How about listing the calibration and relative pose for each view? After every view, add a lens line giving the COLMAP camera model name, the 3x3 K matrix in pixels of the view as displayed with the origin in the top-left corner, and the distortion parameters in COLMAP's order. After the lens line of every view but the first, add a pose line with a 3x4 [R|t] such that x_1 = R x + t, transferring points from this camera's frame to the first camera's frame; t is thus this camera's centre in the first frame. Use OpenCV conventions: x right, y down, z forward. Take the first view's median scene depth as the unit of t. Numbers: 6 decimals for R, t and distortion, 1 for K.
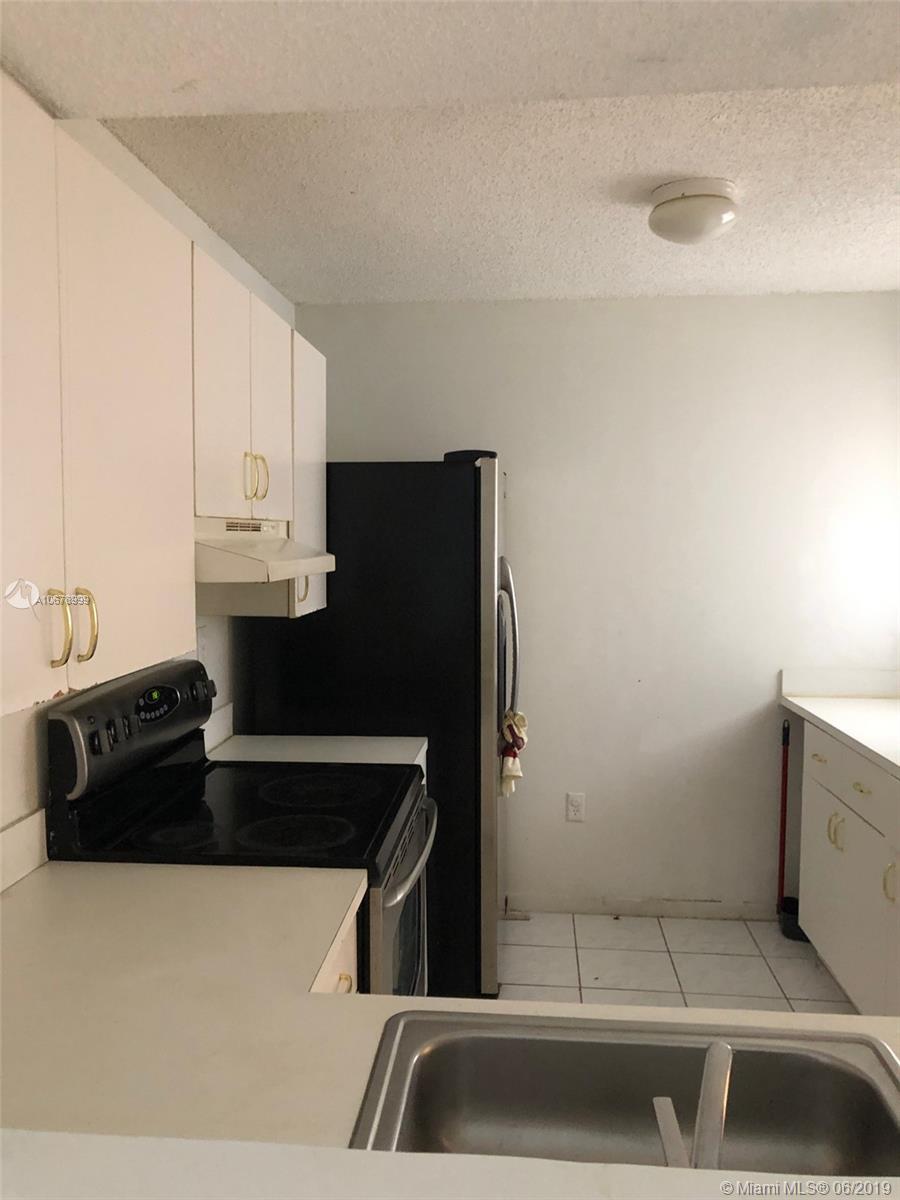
lens RADIAL K [[983.4, 0, 444.5], [0, 983.4, 604.9], [0, 0, 1]] dist [0.043057, -0.052979]
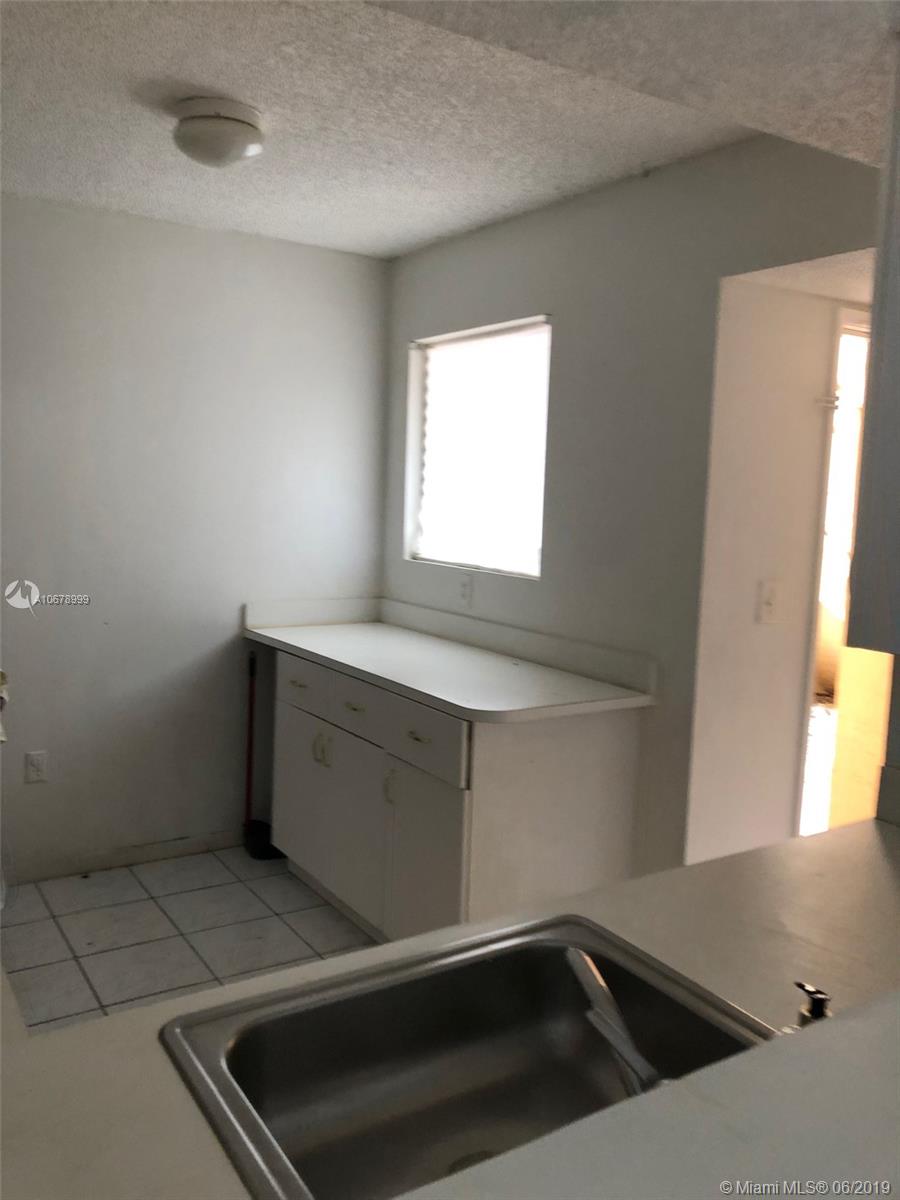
lens RADIAL K [[983.4, 0, 447.4], [0, 983.4, 587.6], [0, 0, 1]] dist [0.043057, -0.052979]
pose [[0.795540, -0.038538, 0.604675, -0.123050], [0.010186, 0.998685, 0.050249, -0.001409], [-0.605816, -0.033816, 0.794886, 0.058970]]
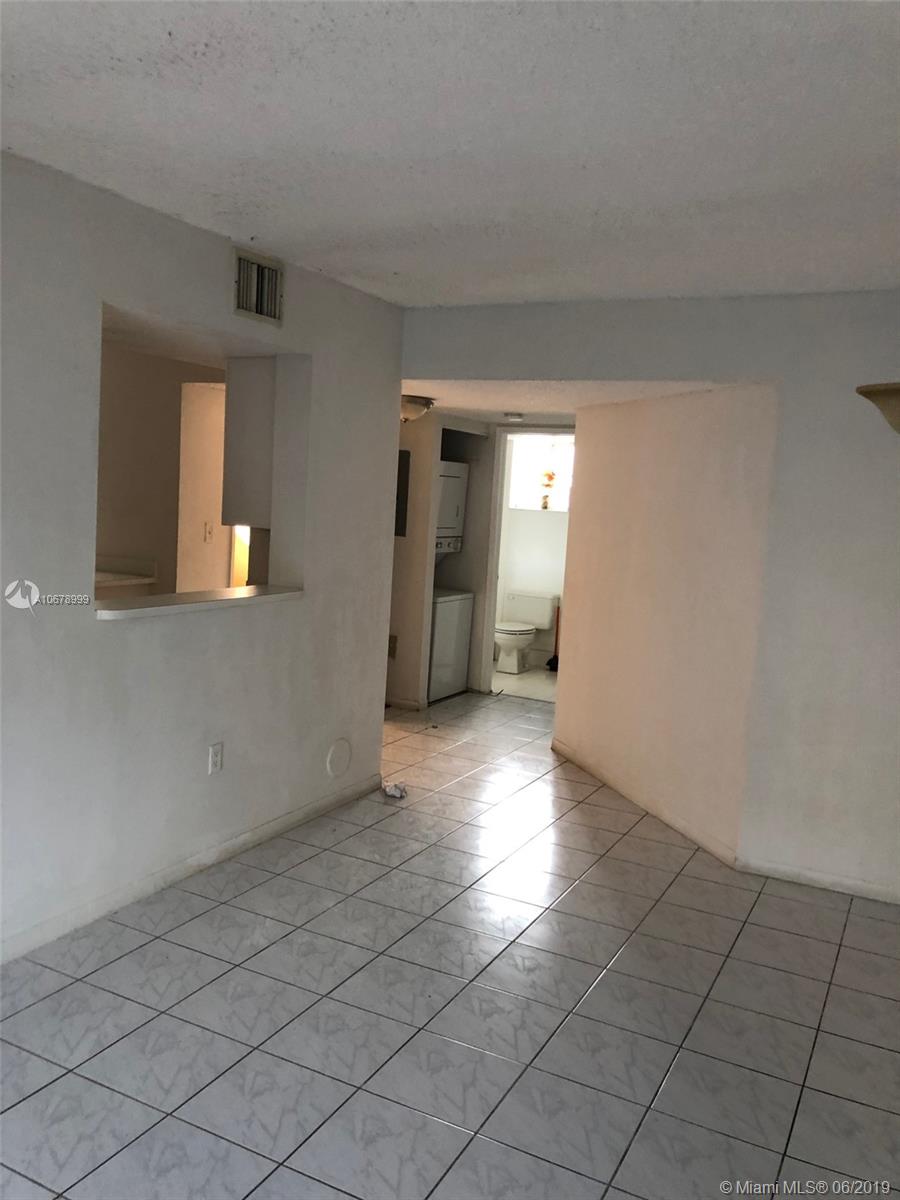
lens RADIAL K [[983.4, 0, 449.9], [0, 983.4, 593.4], [0, 0, 1]] dist [0.043057, -0.052979]
pose [[0.385407, -0.069332, 0.920138, -0.878923], [0.000786, 0.997198, 0.074809, 0.035577], [-0.922746, -0.028109, 0.384381, -0.529769]]
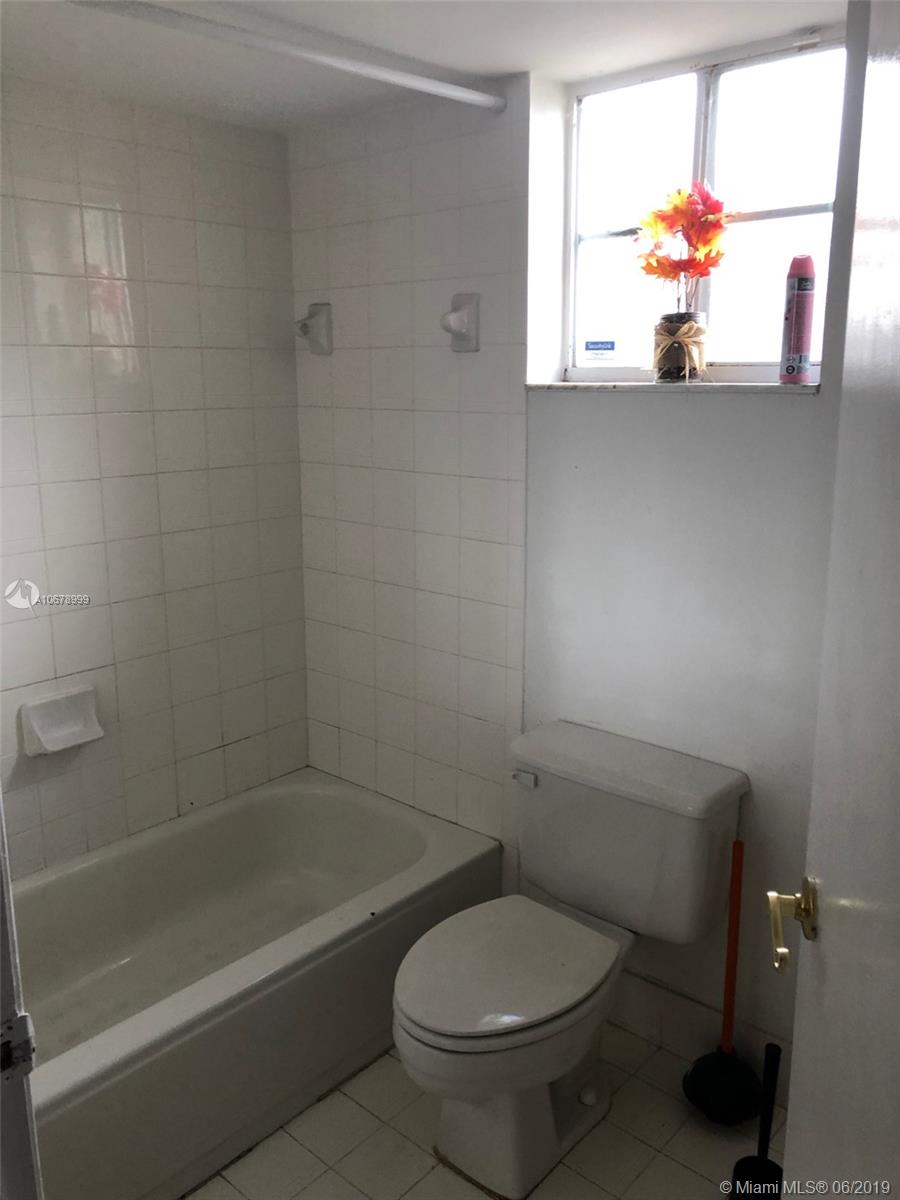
lens RADIAL K [[983.4, 0, 447.2], [0, 983.4, 582.6], [0, 0, 1]] dist [0.043057, -0.052979]
pose [[0.602115, -0.168645, 0.780395, 1.109096], [0.061224, 0.984312, 0.165474, 0.020576], [-0.796059, -0.051855, 0.602994, 0.005984]]
